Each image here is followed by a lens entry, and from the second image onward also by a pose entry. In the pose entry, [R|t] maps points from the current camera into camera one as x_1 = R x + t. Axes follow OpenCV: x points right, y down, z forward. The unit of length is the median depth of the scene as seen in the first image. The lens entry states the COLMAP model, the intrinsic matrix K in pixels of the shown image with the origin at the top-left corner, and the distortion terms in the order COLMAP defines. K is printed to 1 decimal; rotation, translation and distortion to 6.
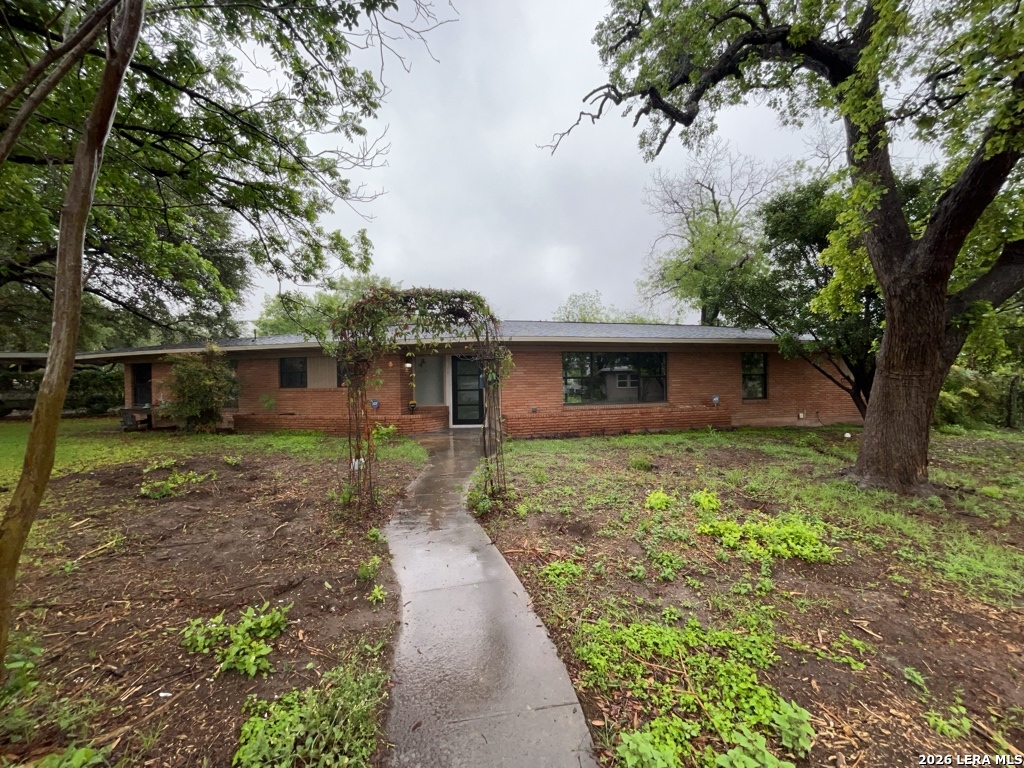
lens RADIAL K [[413.6, 0, 514.5], [0, 413.6, 383.6], [0, 0, 1]] dist [0.000144, 0.000097]
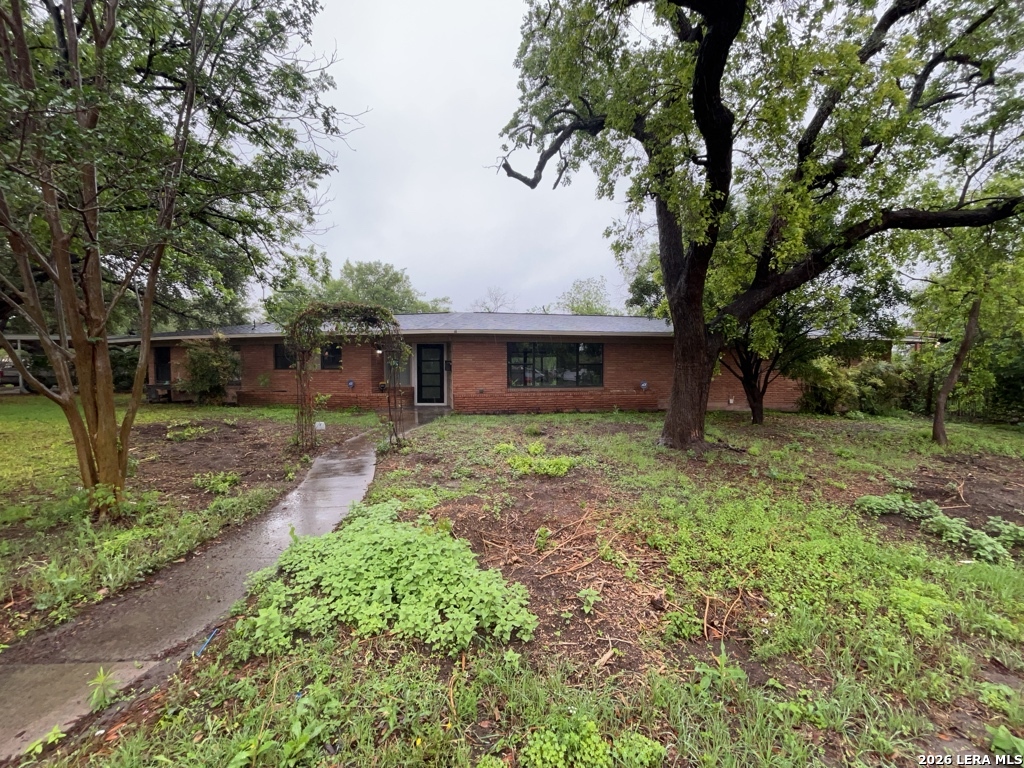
lens RADIAL K [[436.6, 0, 512.0], [0, 436.6, 384.0], [0, 0, 1]] dist [-0.001376, -0.000190]
pose [[0.998483, 0.016833, -0.052423, 0.188388], [-0.015056, 0.999305, 0.034097, -0.000002], [0.052961, -0.033256, 0.998043, -0.224523]]
